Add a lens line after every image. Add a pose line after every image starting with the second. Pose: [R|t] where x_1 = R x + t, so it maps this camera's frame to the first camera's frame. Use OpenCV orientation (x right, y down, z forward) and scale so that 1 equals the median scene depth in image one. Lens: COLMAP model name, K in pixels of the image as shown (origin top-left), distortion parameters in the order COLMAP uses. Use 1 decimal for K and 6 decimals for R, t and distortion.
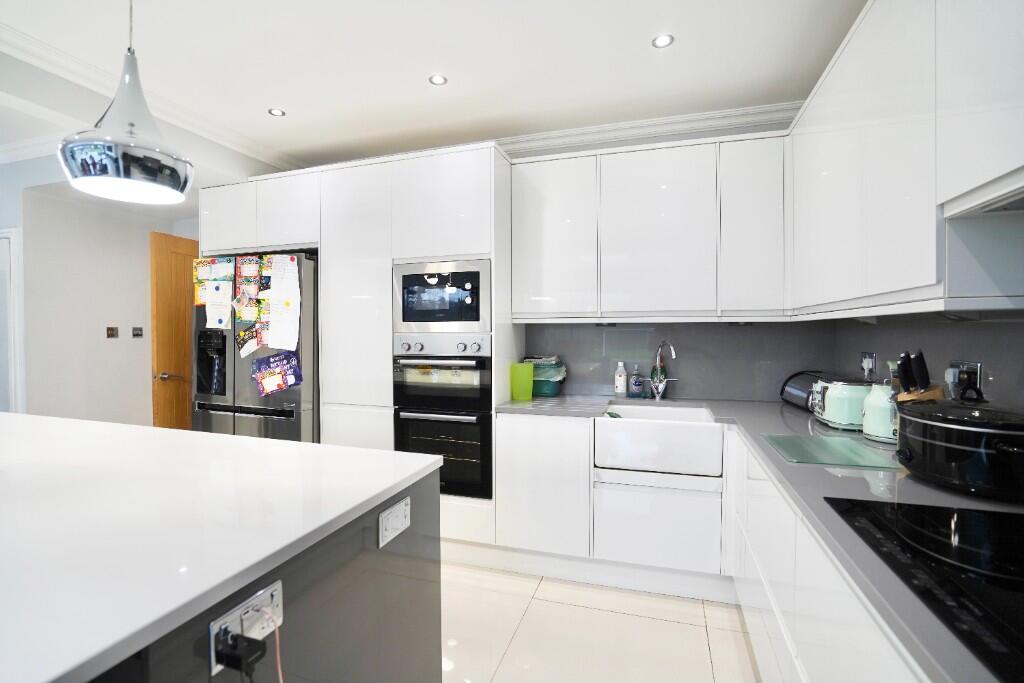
lens RADIAL K [[464.7, 0, 510.0], [0, 464.7, 334.9], [0, 0, 1]] dist [-0.000348, 0.000225]
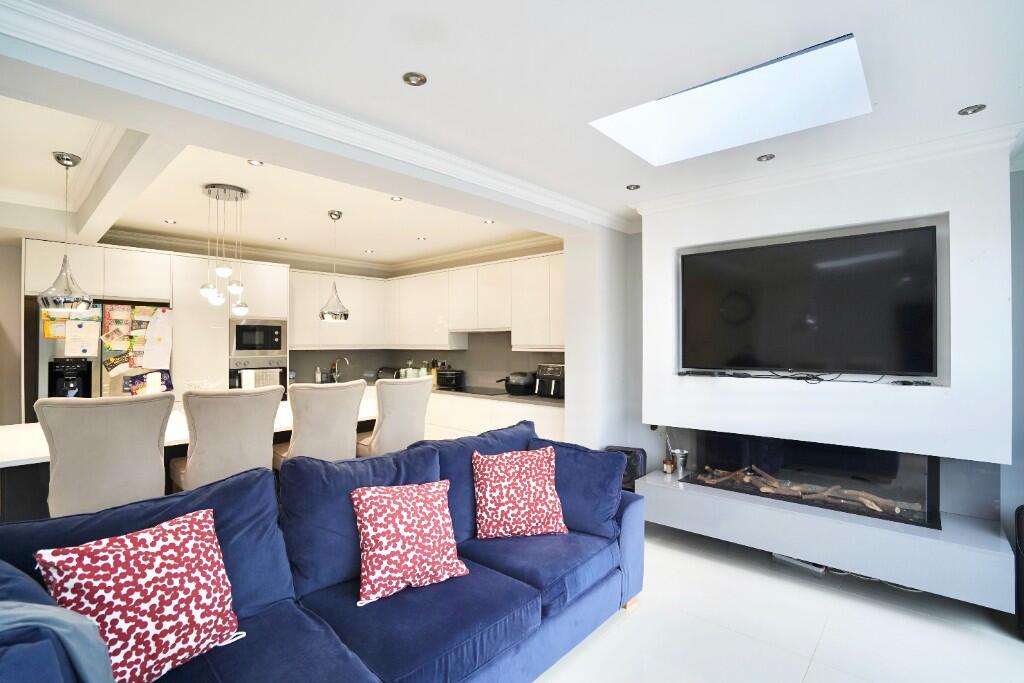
lens RADIAL K [[471.5, 0, 498.5], [0, 471.5, 339.5], [0, 0, 1]] dist [-0.000786, 0.012785]
pose [[0.417027, 0.007364, 0.908864, -1.412630], [0.000093, 0.999967, -0.008145, -0.052639], [-0.908894, 0.003481, 0.417012, -0.671848]]
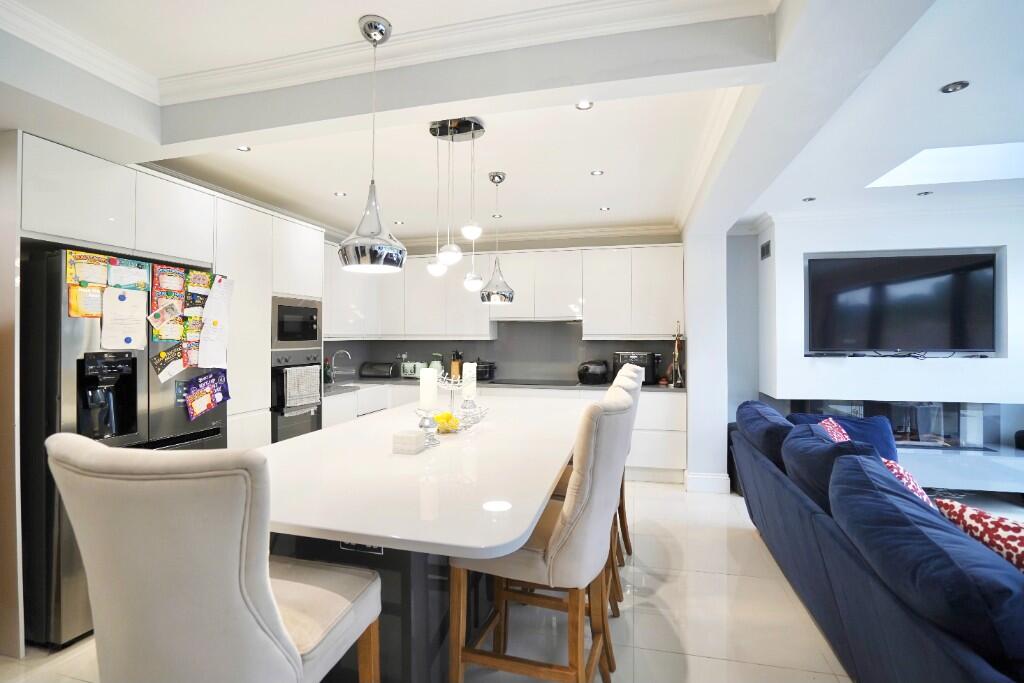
lens RADIAL K [[464.7, 0, 510.0], [0, 464.7, 334.9], [0, 0, 1]] dist [-0.000348, 0.000225]
pose [[-0.066129, 0.006048, 0.997793, -1.504989], [0.001857, 0.999981, -0.005938, -0.033336], [-0.997809, 0.001461, -0.066139, 0.416360]]
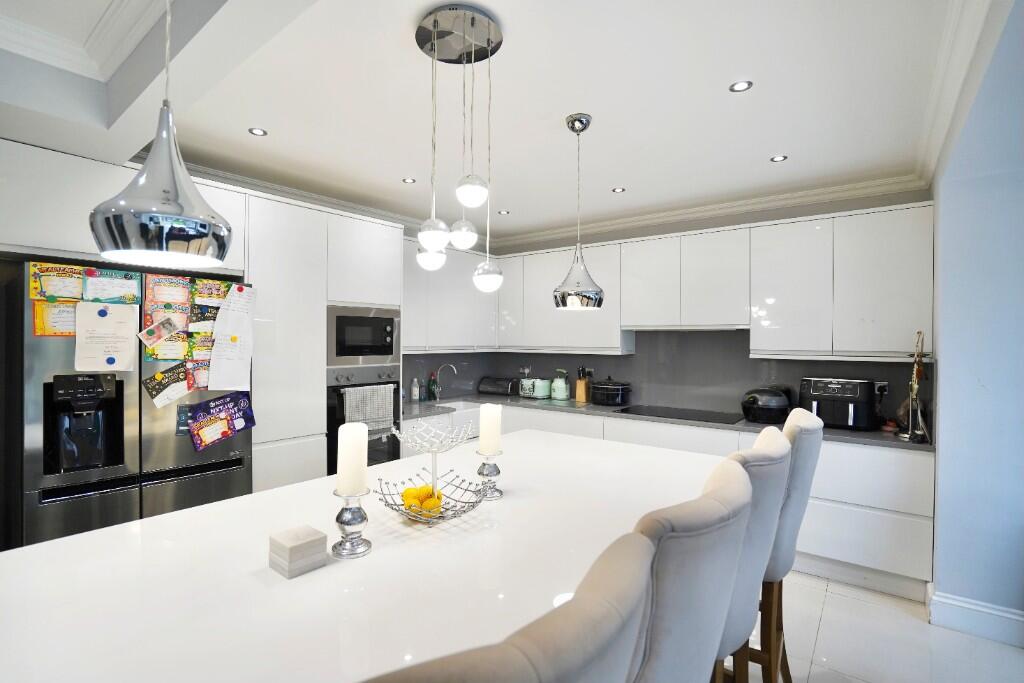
lens RADIAL K [[476.1, 0, 513.7], [0, 476.1, 344.7], [0, 0, 1]] dist [-0.003611, -0.000547]
pose [[0.329807, -0.003825, 0.944041, -1.136690], [-0.005444, 0.999967, 0.005953, -0.063056], [-0.944033, -0.007102, 0.329775, 0.194417]]
